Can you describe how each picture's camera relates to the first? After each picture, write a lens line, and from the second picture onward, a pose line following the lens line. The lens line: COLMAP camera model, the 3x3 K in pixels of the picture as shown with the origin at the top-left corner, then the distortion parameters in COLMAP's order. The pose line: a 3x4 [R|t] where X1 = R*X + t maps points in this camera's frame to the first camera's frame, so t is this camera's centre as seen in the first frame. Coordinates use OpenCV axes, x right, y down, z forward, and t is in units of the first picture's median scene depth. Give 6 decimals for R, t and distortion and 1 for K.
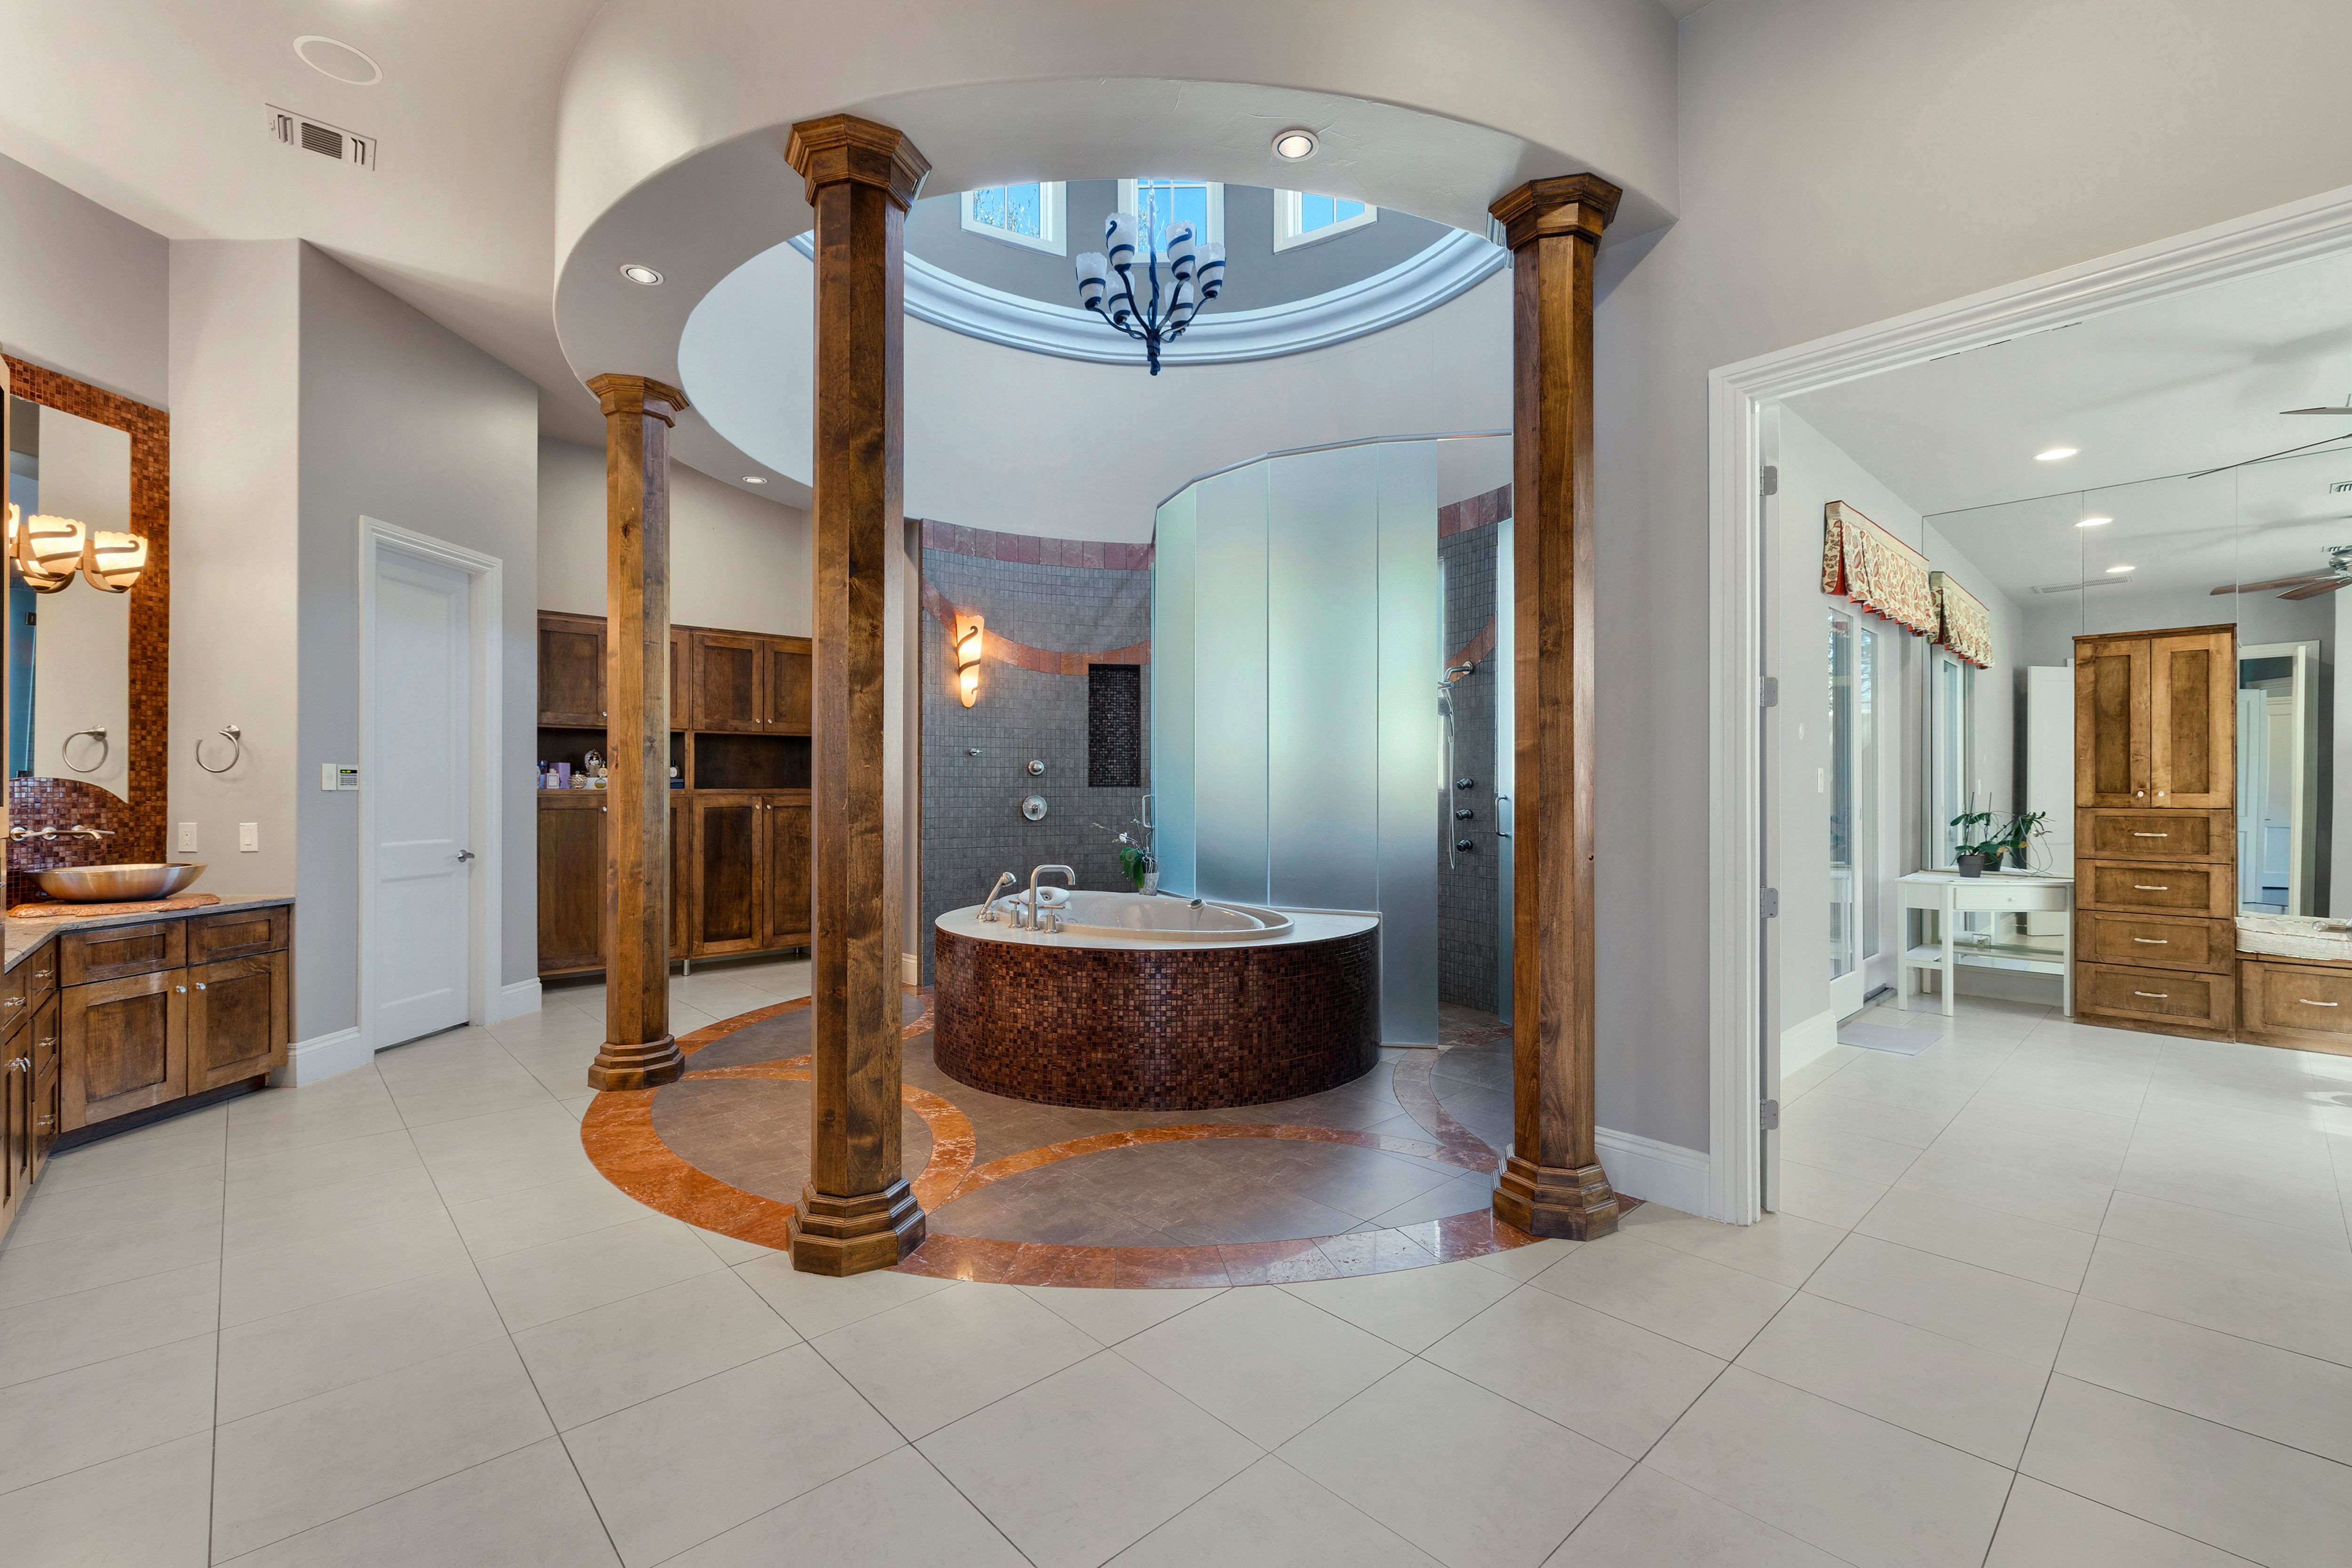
lens RADIAL K [[1001.1, 0, 1171.0], [0, 1001.1, 791.3], [0, 0, 1]] dist [0.002247, 0.000194]
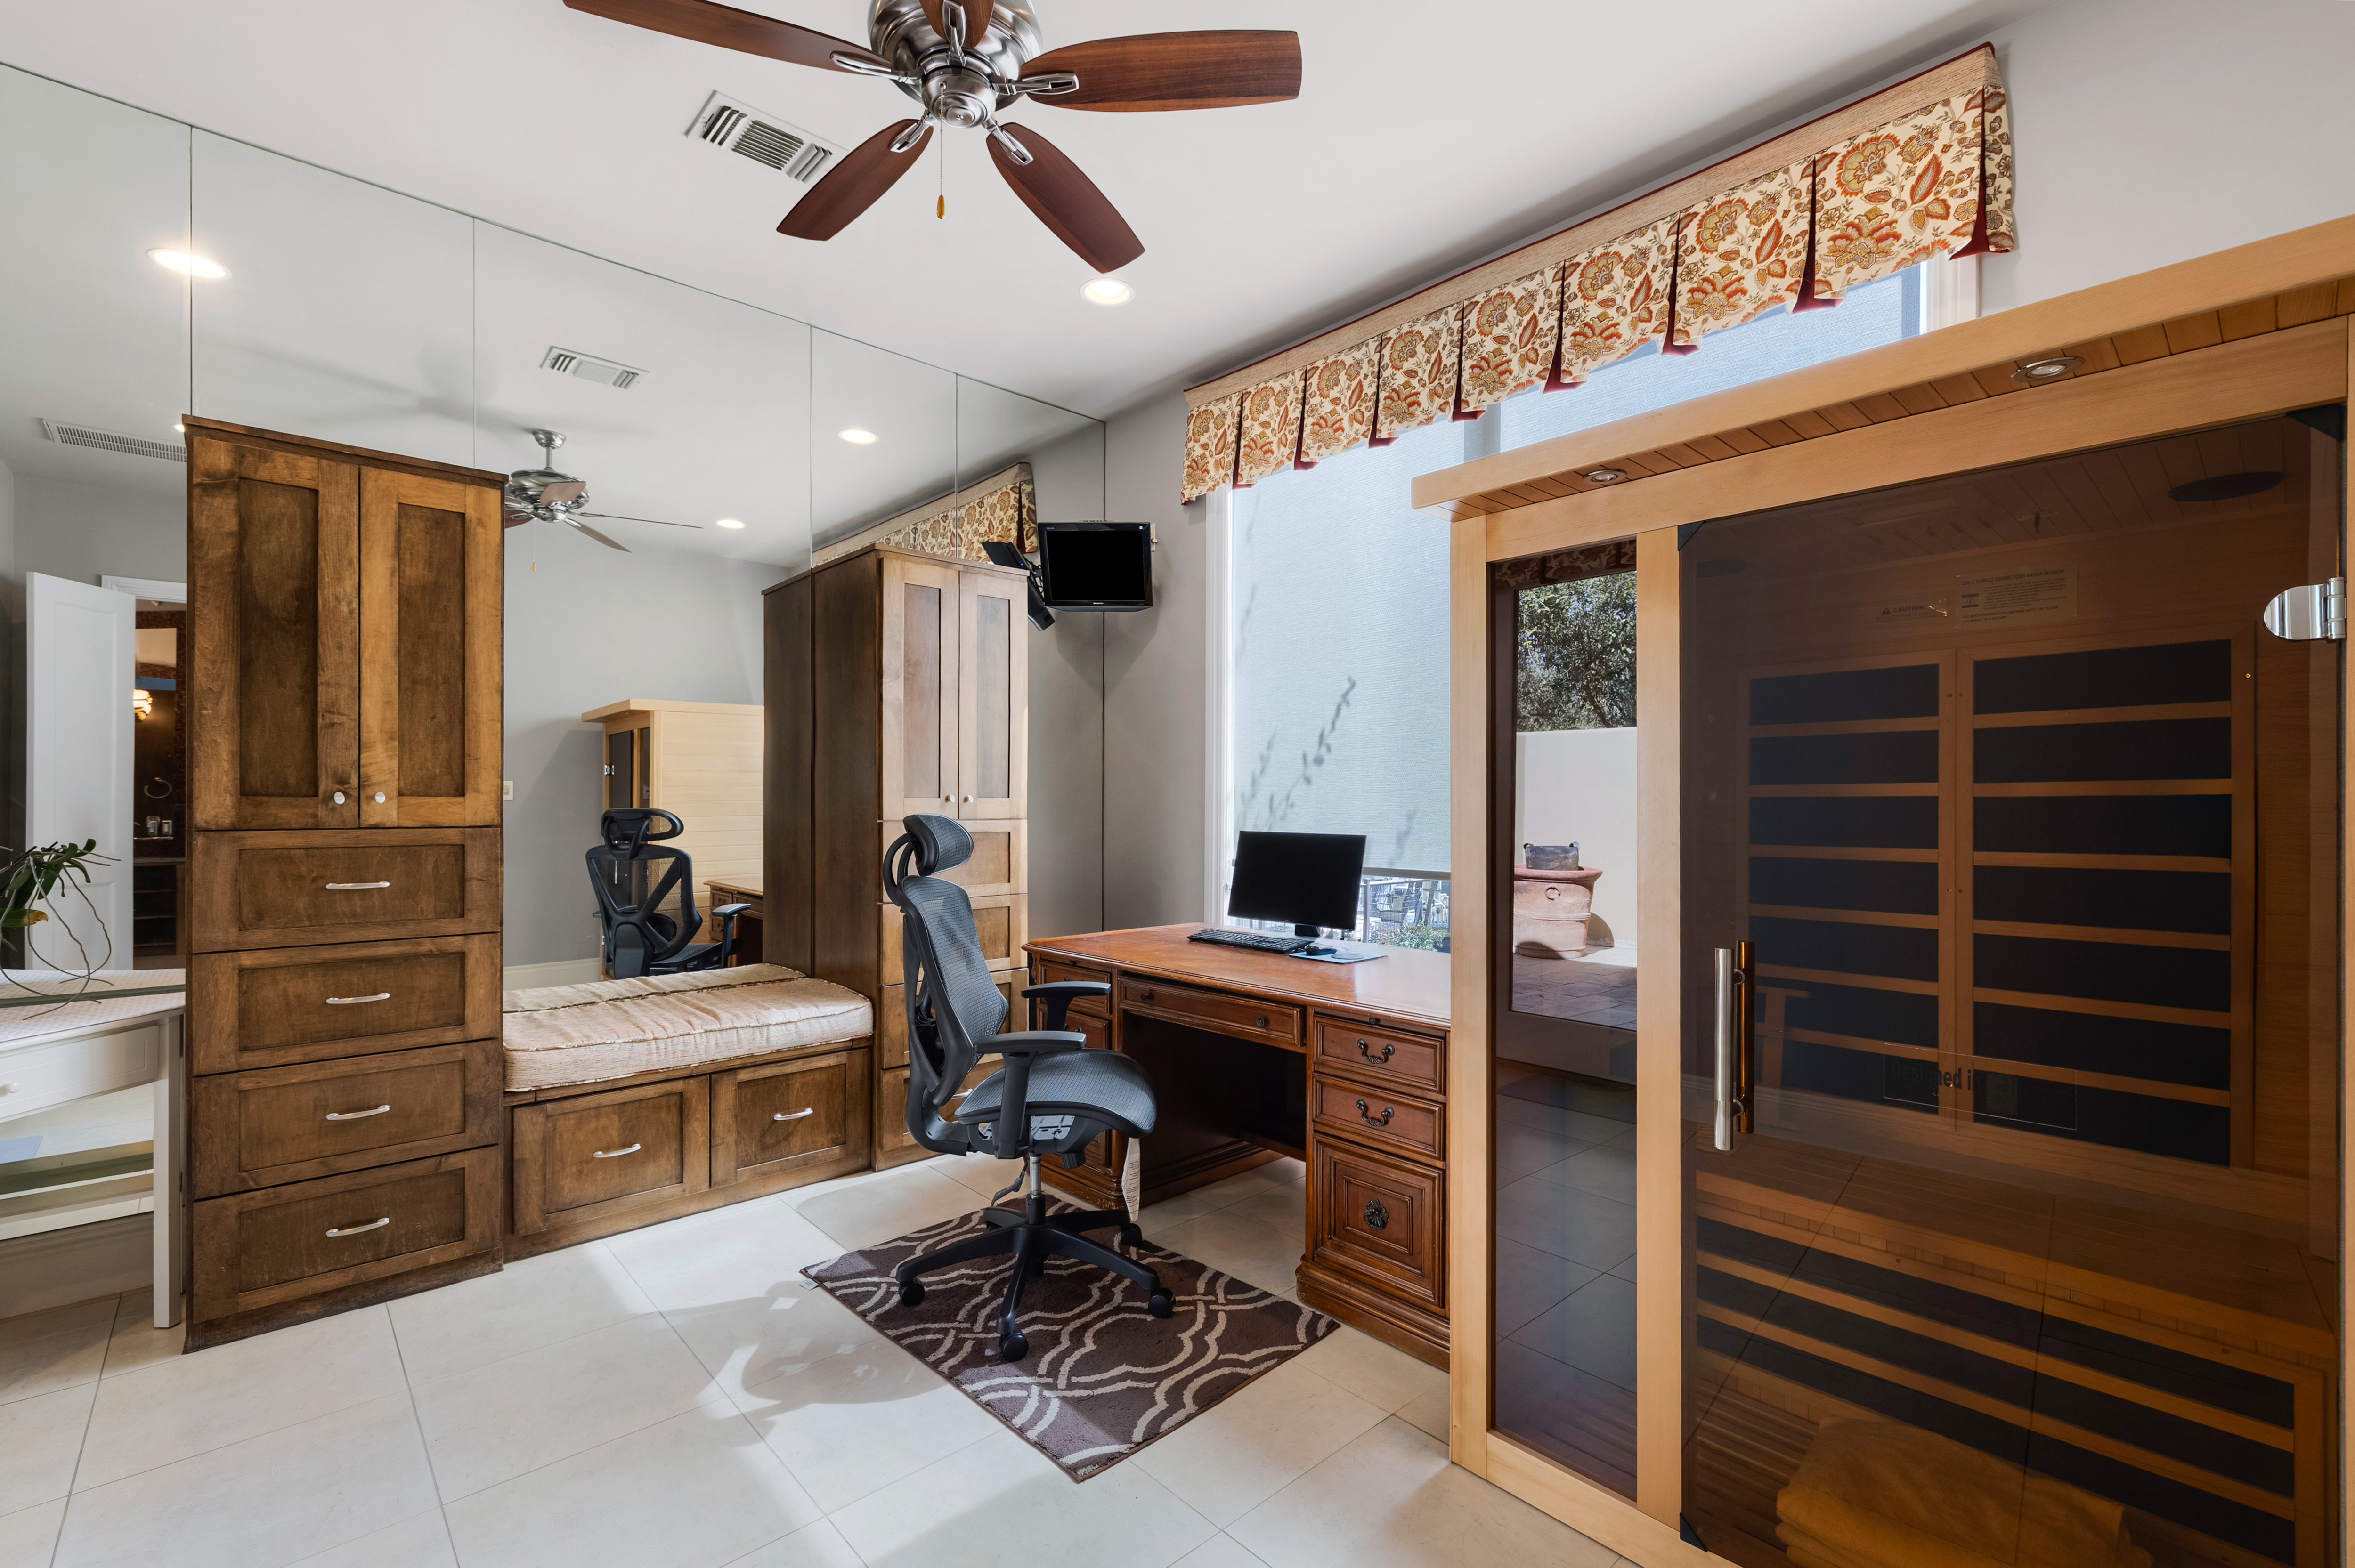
lens RADIAL K [[1002.2, 0, 1172.1], [0, 1002.2, 800.8], [0, 0, 1]] dist [0.002247, 0.000194]
pose [[0.020937, 0.000035, 0.999781, 0.517944], [0.001077, 0.999999, -0.000057, 0.004009], [-0.999780, 0.001078, 0.020937, 0.612492]]
